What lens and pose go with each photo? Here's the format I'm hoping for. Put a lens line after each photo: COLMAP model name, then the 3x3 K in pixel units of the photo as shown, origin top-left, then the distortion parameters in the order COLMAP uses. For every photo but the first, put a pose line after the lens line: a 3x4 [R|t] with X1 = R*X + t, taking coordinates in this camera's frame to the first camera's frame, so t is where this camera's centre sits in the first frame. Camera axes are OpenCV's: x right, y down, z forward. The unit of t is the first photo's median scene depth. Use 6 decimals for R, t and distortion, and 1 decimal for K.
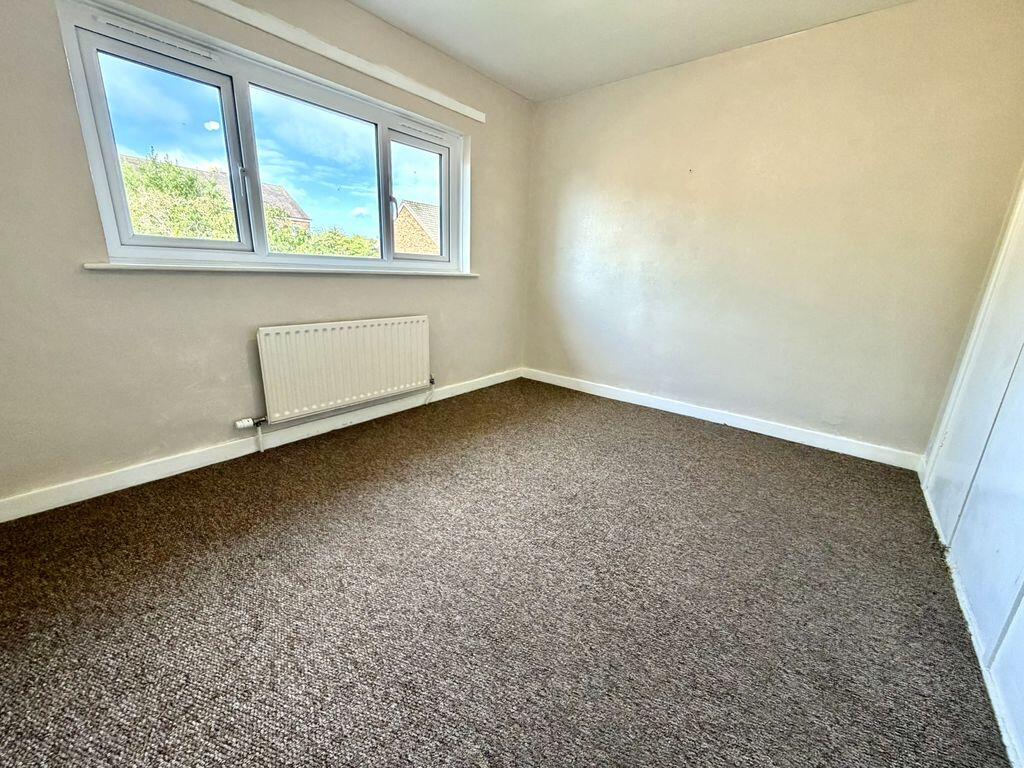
lens RADIAL K [[409.2, 0, 510.3], [0, 409.2, 385.5], [0, 0, 1]] dist [-0.000421, -0.000245]
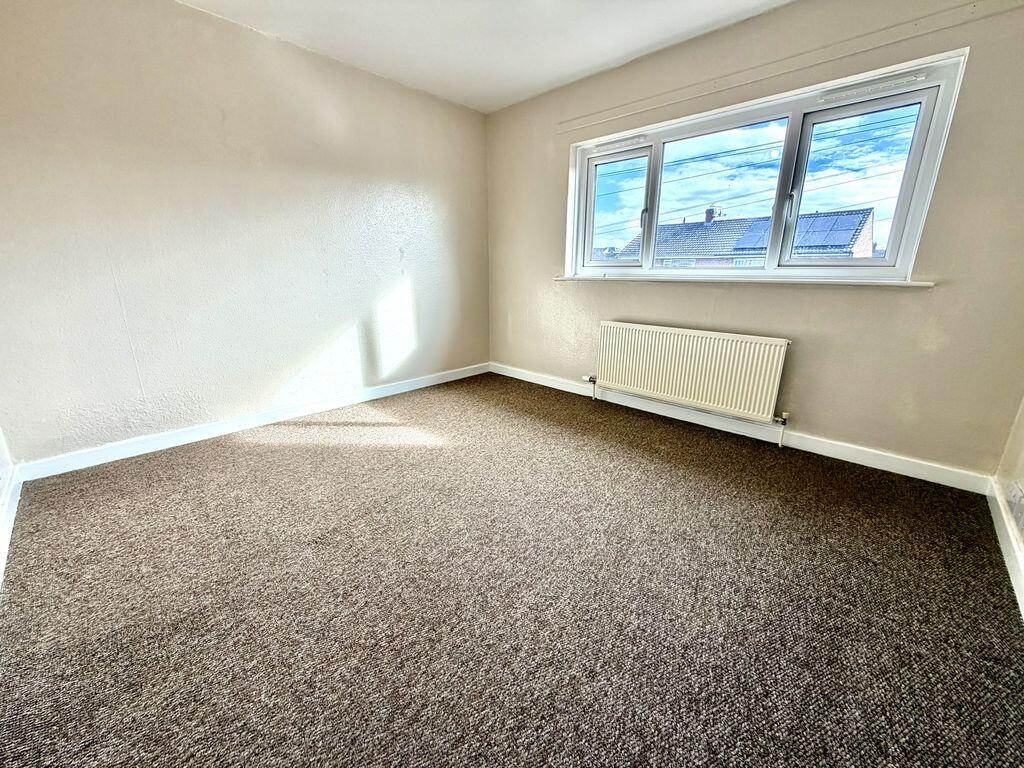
lens RADIAL K [[409.2, 0, 510.3], [0, 409.2, 385.5], [0, 0, 1]] dist [-0.000421, -0.000245]
pose [[-0.079983, 0.228809, -0.970180, 0.584556], [-0.276004, 0.930160, 0.242124, -0.117368], [0.957823, 0.287140, -0.011245, 0.496092]]
